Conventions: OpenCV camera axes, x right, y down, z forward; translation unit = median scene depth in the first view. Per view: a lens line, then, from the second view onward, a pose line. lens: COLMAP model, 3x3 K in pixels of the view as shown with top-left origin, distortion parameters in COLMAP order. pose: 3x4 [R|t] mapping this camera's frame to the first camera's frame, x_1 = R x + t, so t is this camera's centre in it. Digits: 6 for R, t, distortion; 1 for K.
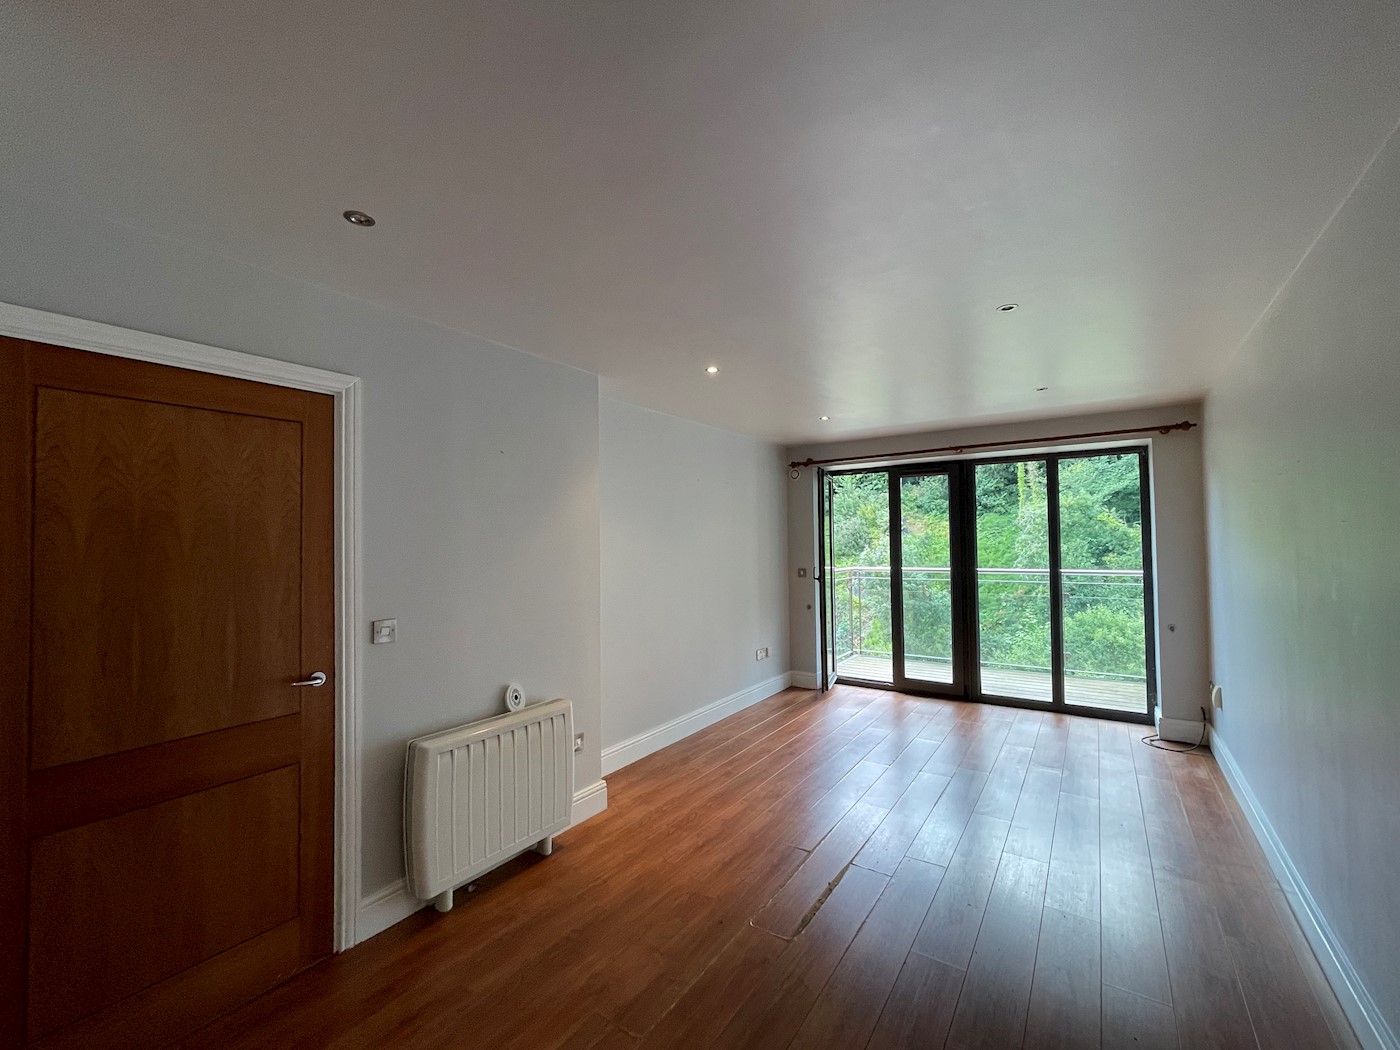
lens RADIAL K [[581.7, 0, 693.4], [0, 581.7, 525.1], [0, 0, 1]] dist [-0.000682, 0.000363]
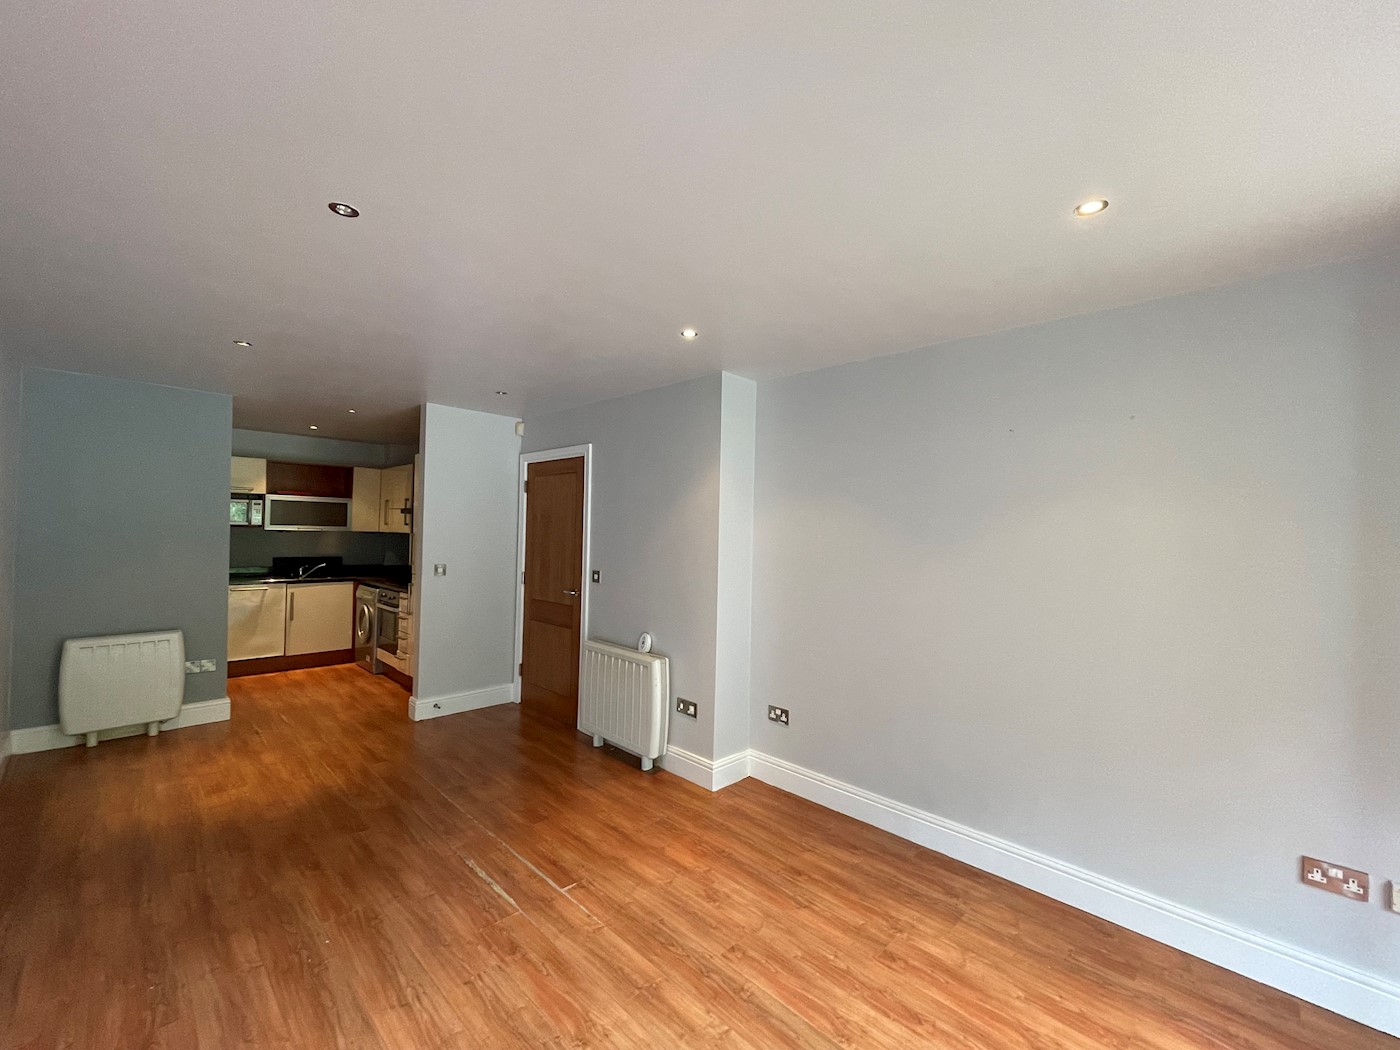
lens RADIAL K [[581.7, 0, 693.4], [0, 581.7, 525.1], [0, 0, 1]] dist [-0.000682, 0.000363]
pose [[-0.173614, -0.003831, -0.984806, 0.896850], [0.005740, 0.999972, -0.004902, 0.021628], [0.984797, -0.006504, -0.173587, 1.181231]]
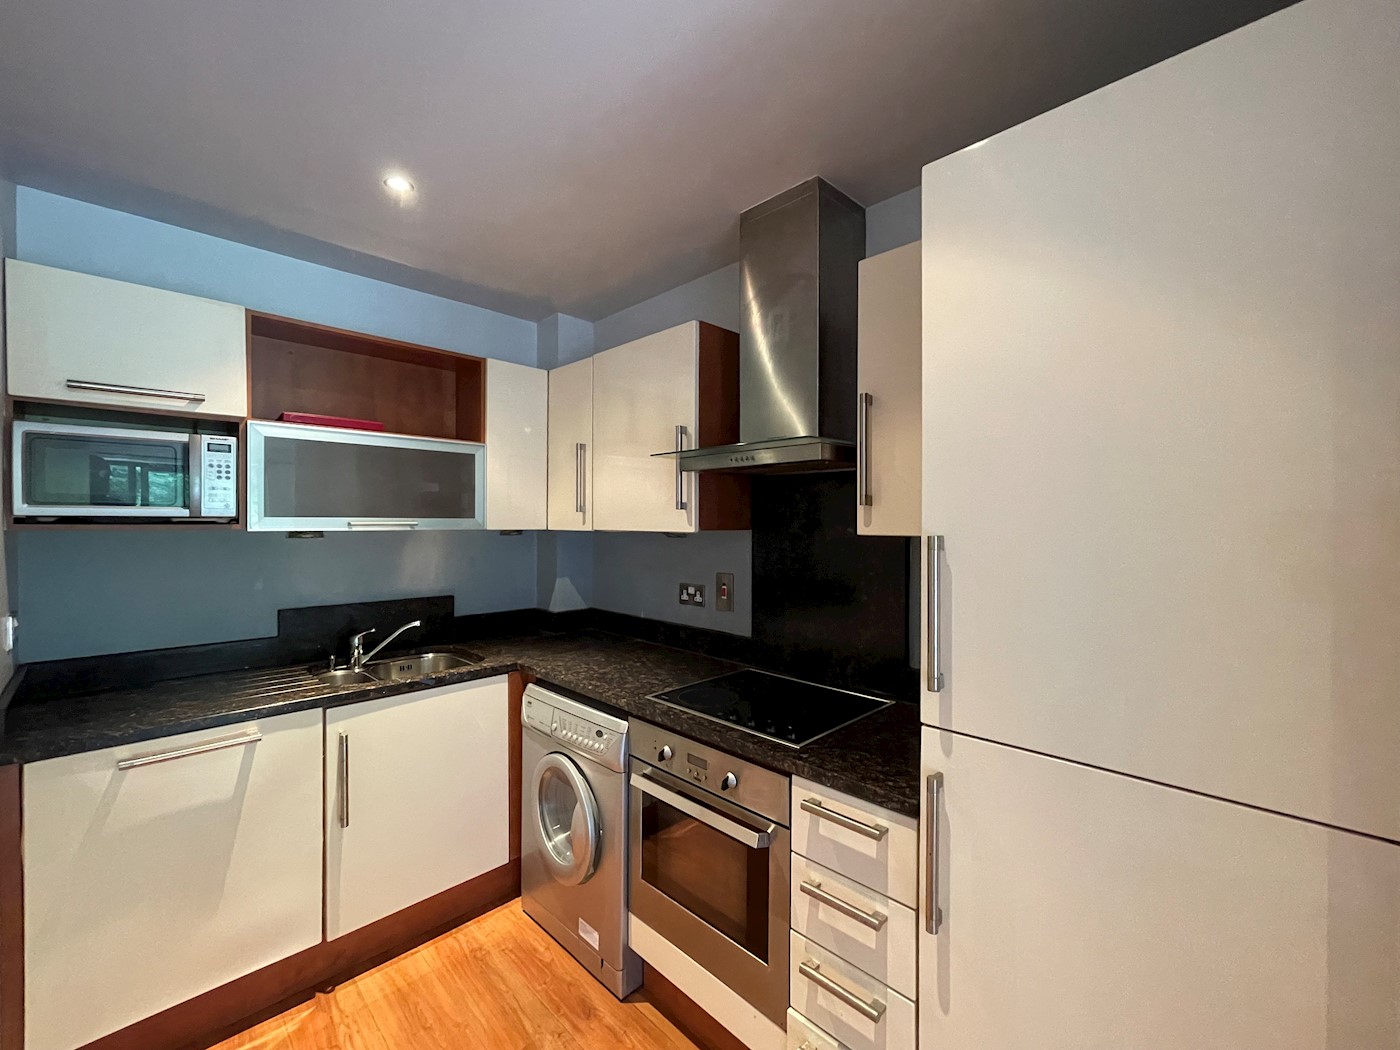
lens RADIAL K [[566.9, 0, 691.2], [0, 566.9, 525.0], [0, 0, 1]] dist [-0.017146, -0.000032]
pose [[-0.179281, 0.017915, -0.983635, -0.224223], [0.026706, 0.999554, 0.013338, 0.017242], [0.983435, -0.023878, -0.179680, 0.046411]]
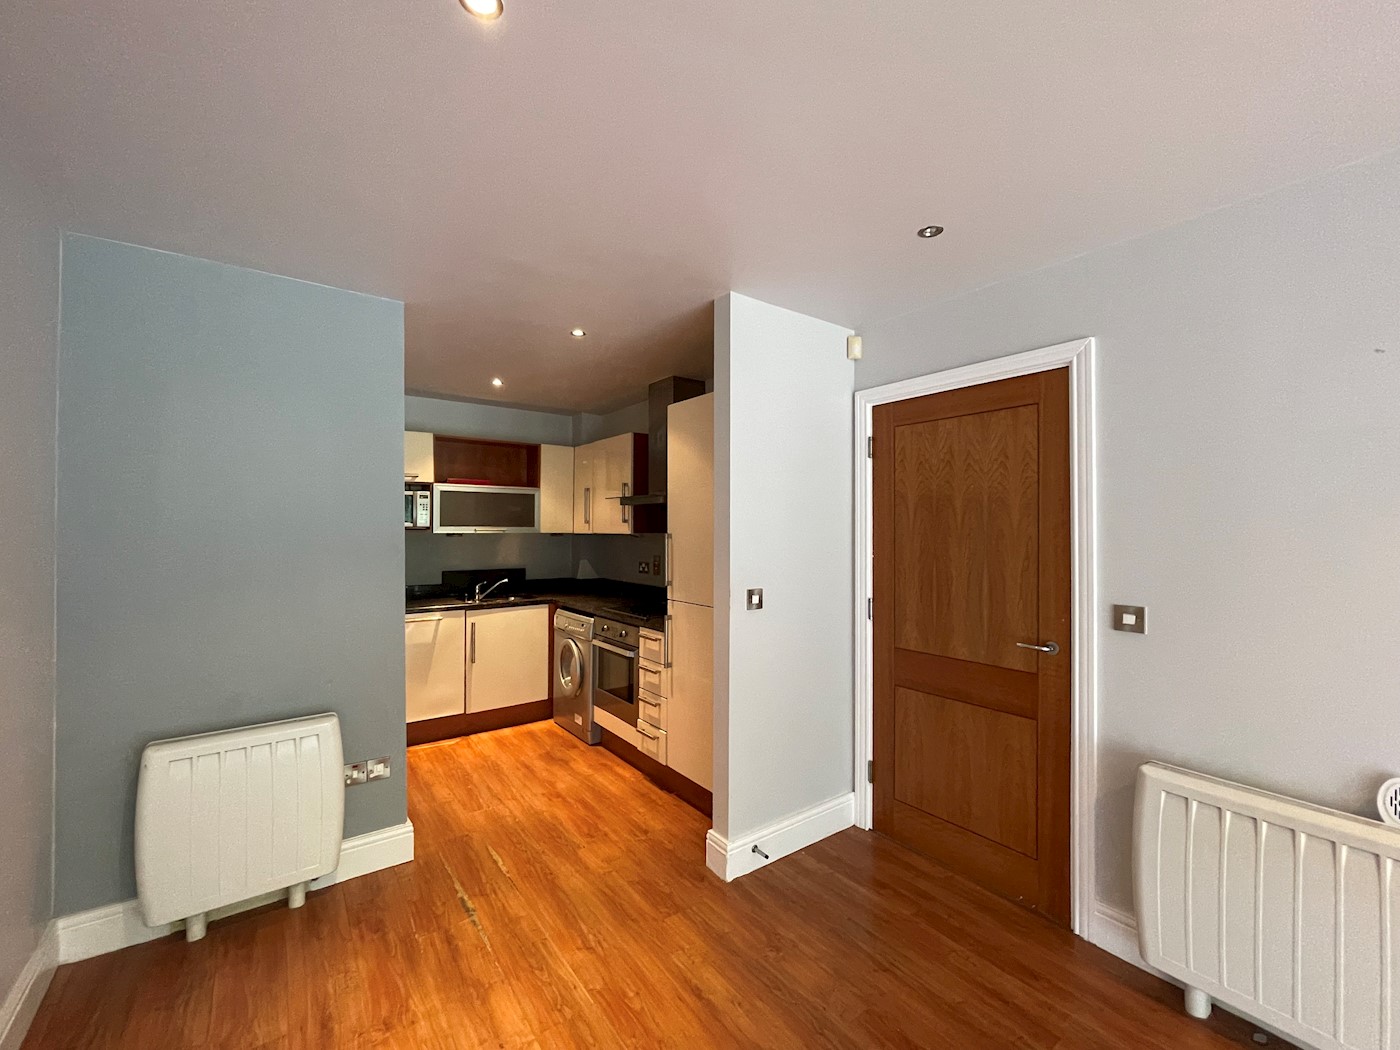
lens RADIAL K [[581.7, 0, 693.4], [0, 581.7, 525.1], [0, 0, 1]] dist [-0.000682, 0.000363]
pose [[-0.325903, 0.006395, -0.945382, 0.353845], [0.027488, 0.999618, -0.002715, 0.020974], [0.945004, -0.026871, -0.325954, 0.490490]]
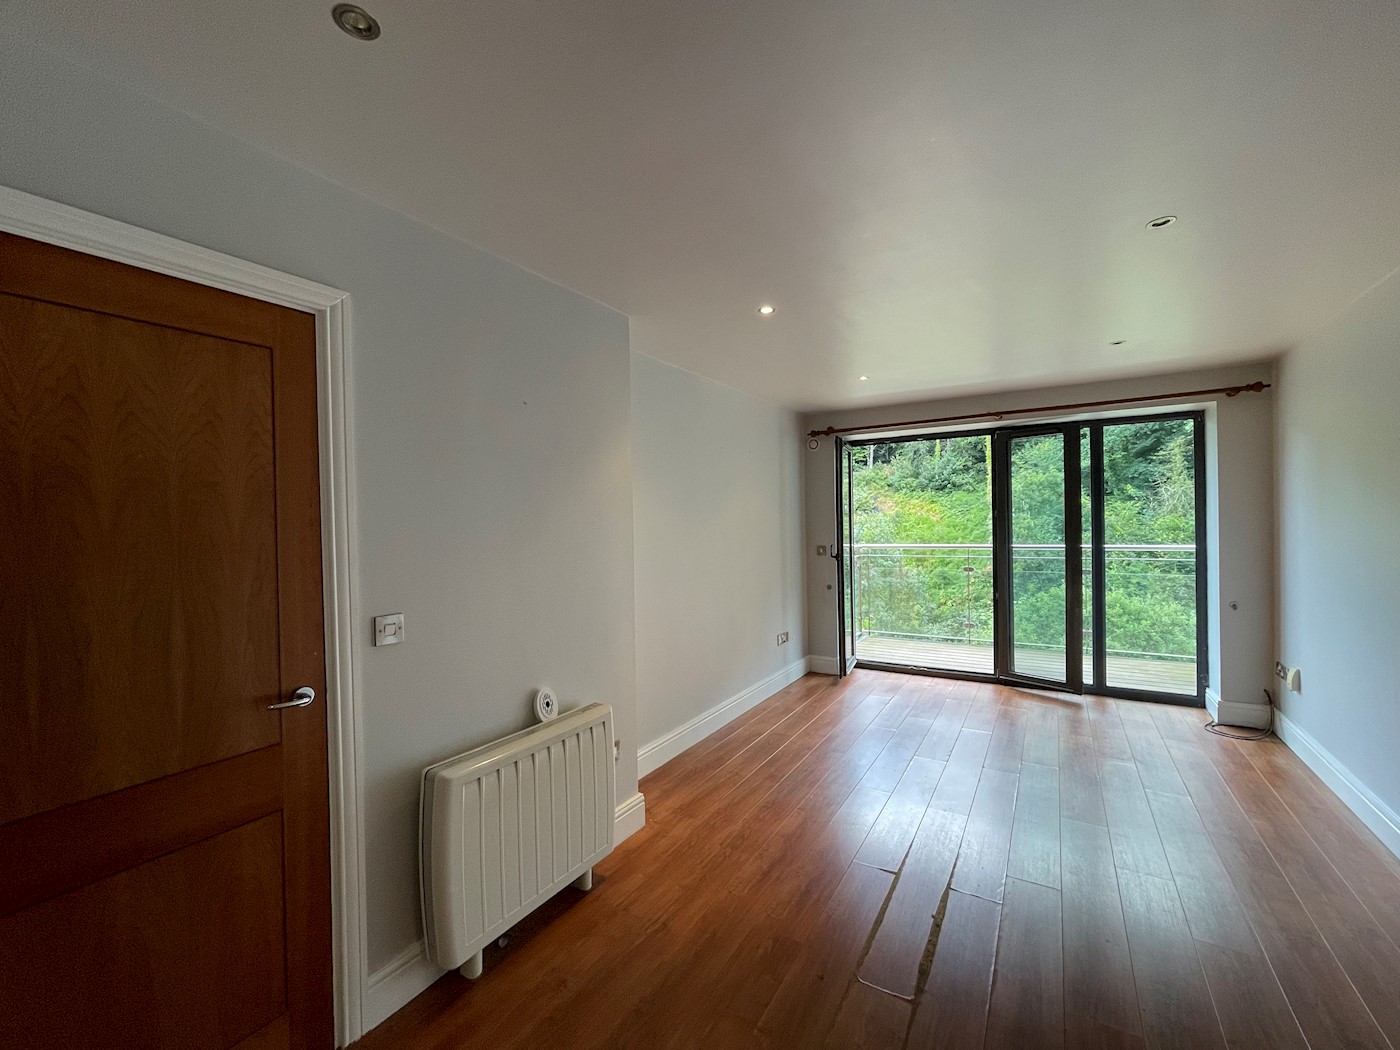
lens RADIAL K [[581.7, 0, 693.4], [0, 581.7, 525.1], [0, 0, 1]] dist [-0.000682, 0.000363]
pose [[0.998610, -0.006600, 0.052295, -0.122521], [0.004767, 0.999373, 0.035094, 0.014419], [-0.052493, -0.034796, 0.998015, 0.157676]]
